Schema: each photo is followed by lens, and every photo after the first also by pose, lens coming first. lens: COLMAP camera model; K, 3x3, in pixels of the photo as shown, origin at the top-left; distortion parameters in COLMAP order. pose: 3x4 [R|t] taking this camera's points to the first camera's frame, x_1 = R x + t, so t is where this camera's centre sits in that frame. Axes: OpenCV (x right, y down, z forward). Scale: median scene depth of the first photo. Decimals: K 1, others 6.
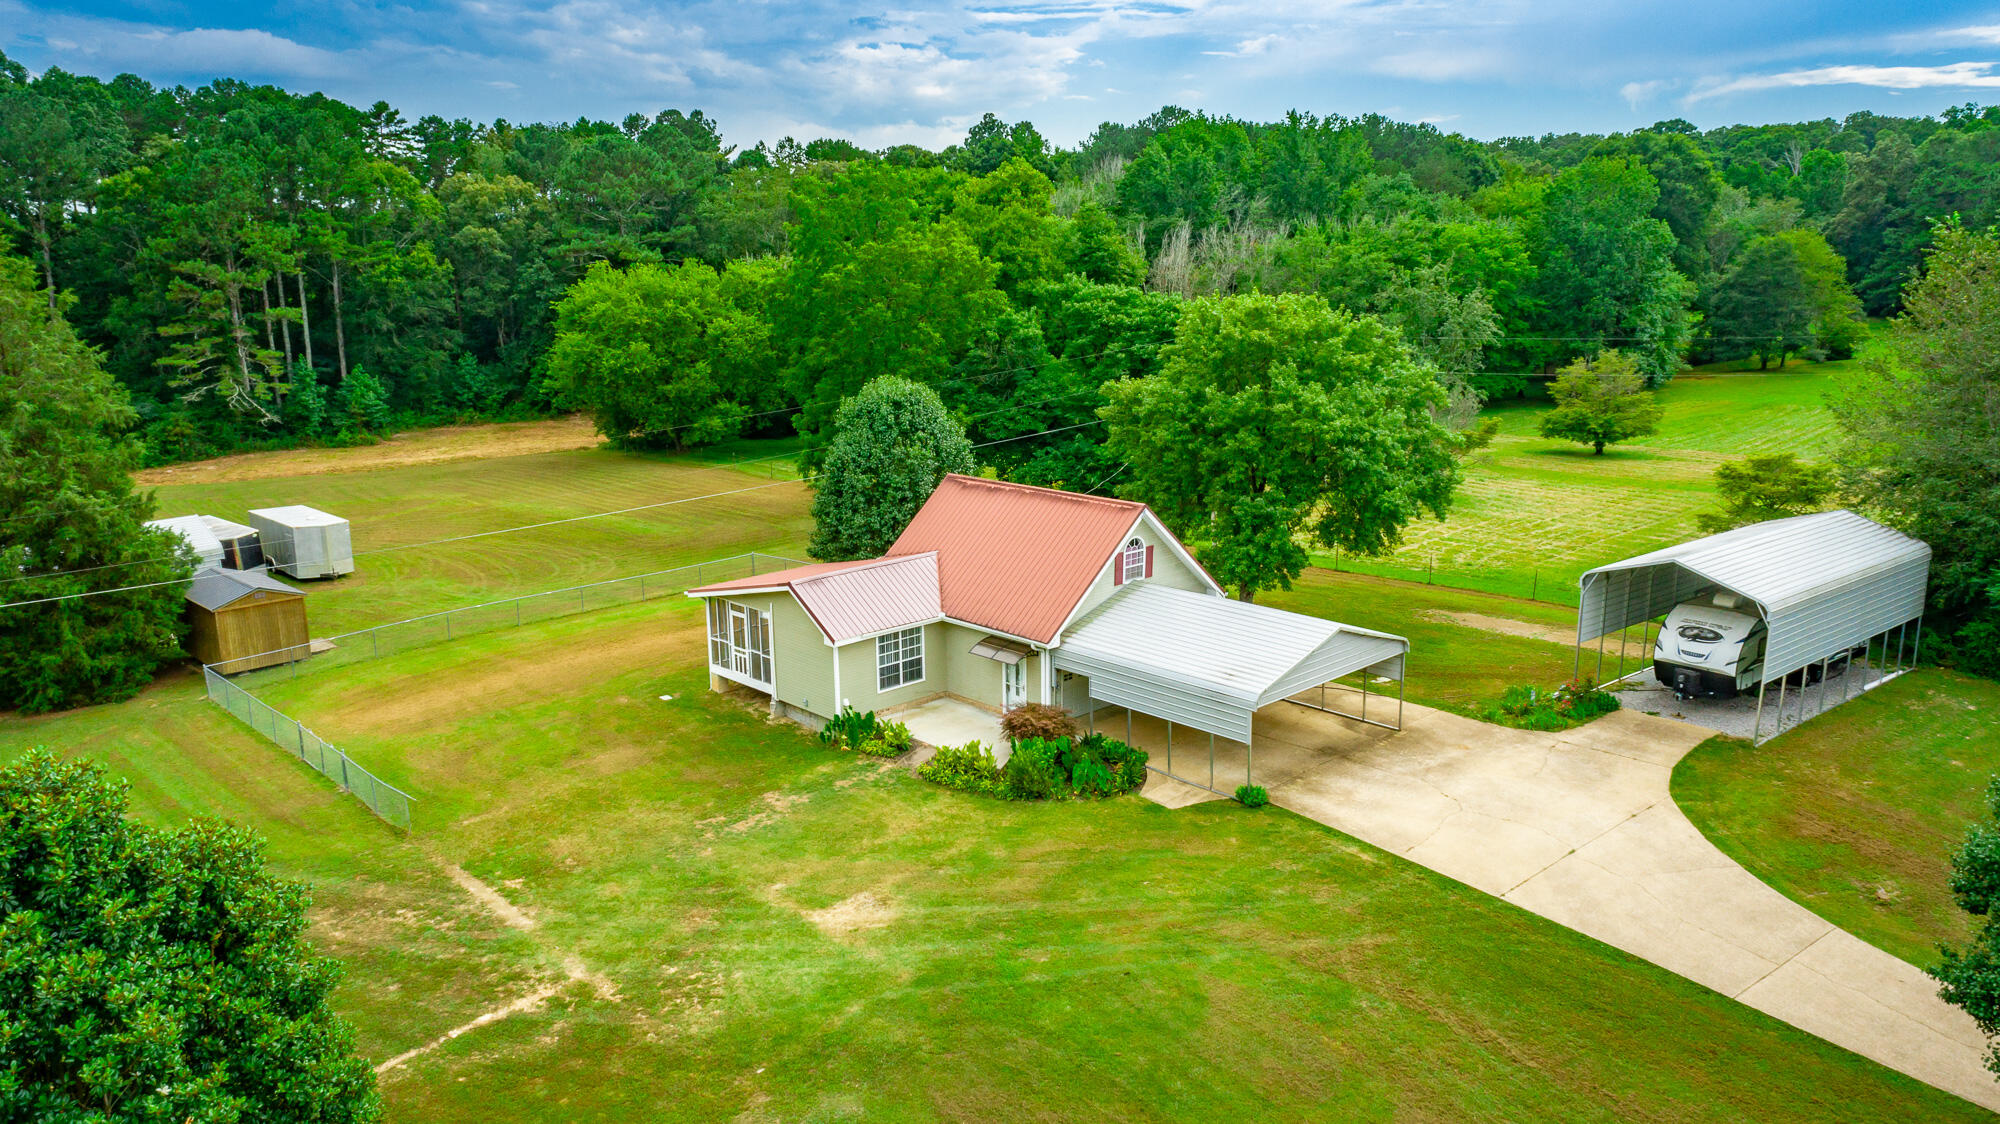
lens RADIAL K [[1355.2, 0, 1000.0], [0, 1355.2, 562.0], [0, 0, 1]] dist [-0.006602, -0.000326]
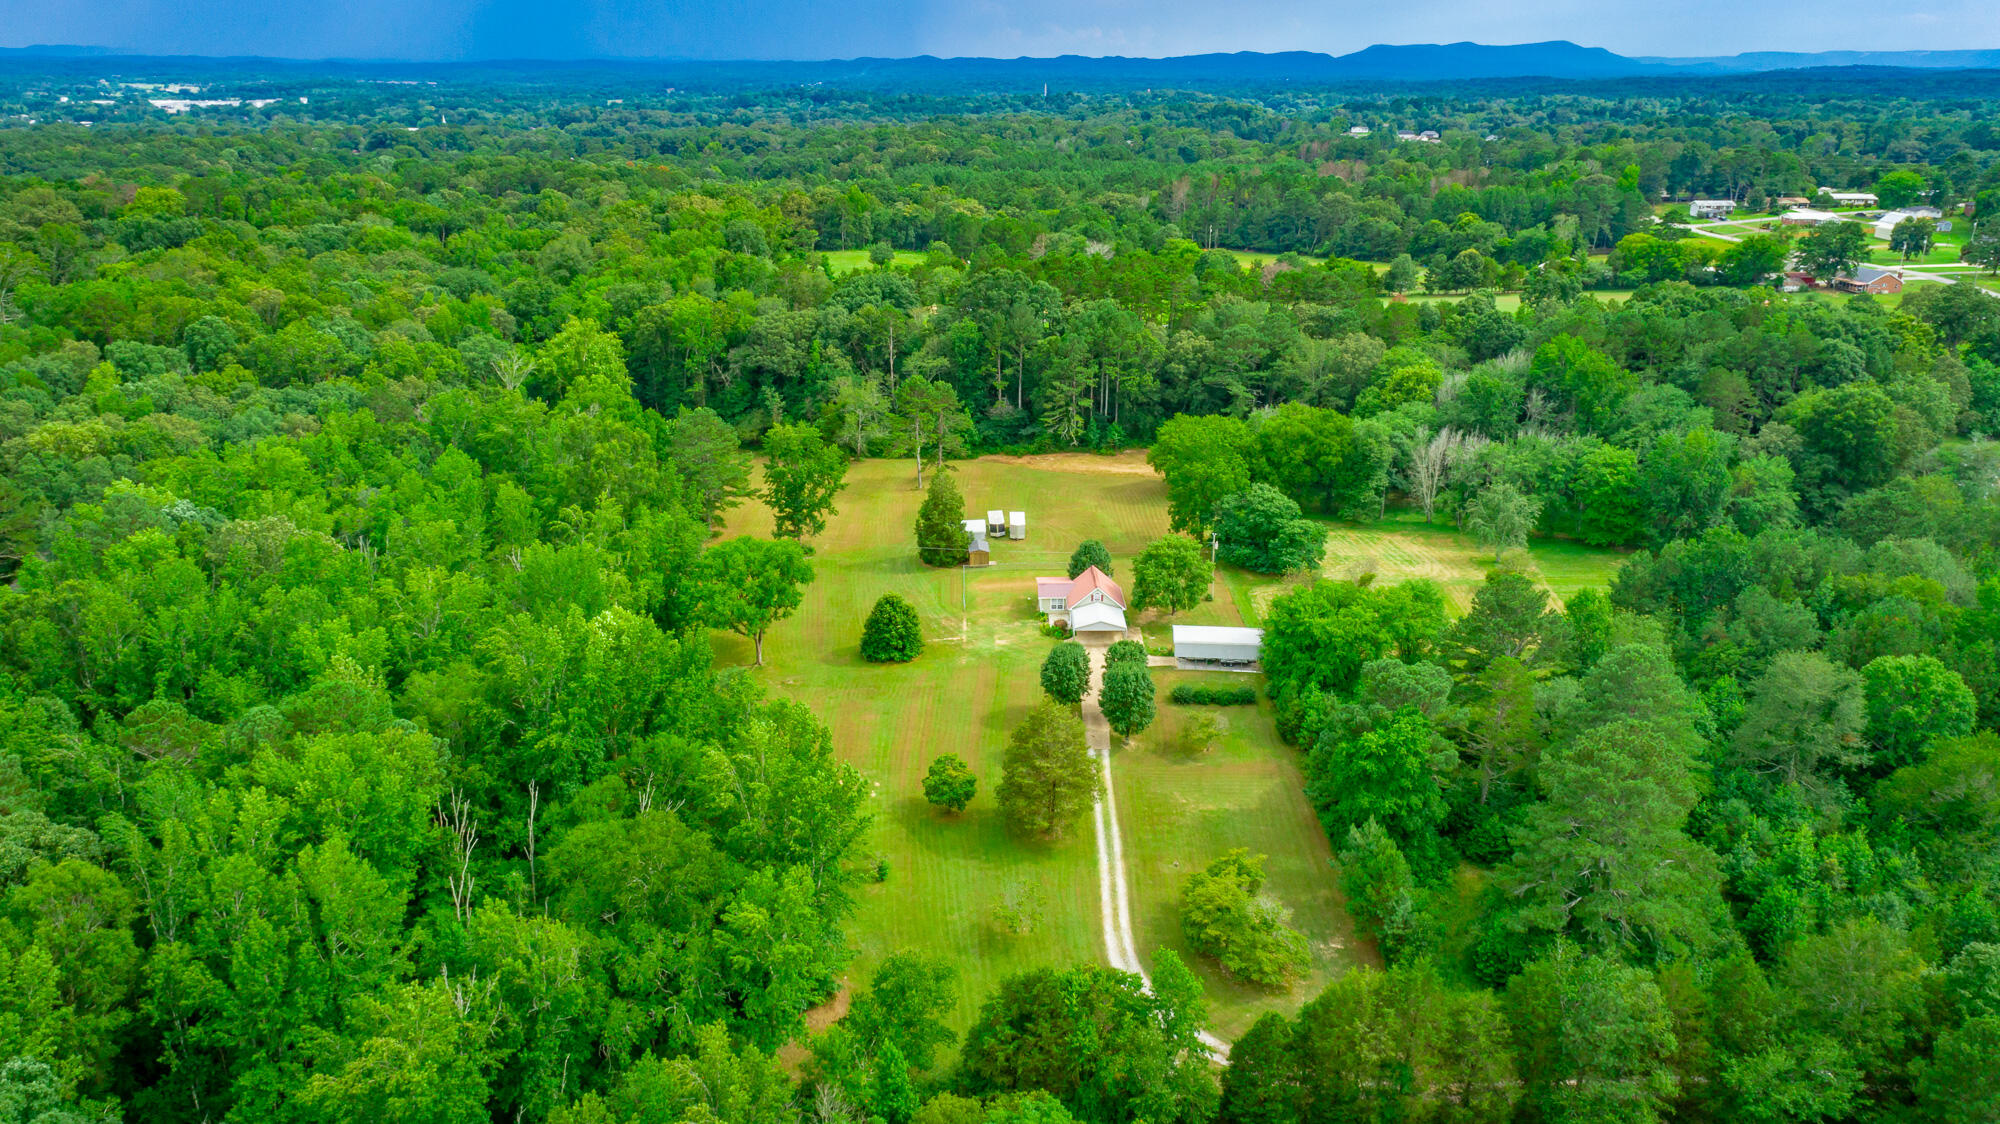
lens RADIAL K [[1355.2, 0, 1000.0], [0, 1355.2, 562.0], [0, 0, 1]] dist [-0.006602, -0.000326]
pose [[0.731494, 0.244522, -0.636495, 2.967381], [-0.158002, 0.968864, 0.190623, -1.011822], [0.663289, -0.038872, 0.747353, -2.883809]]
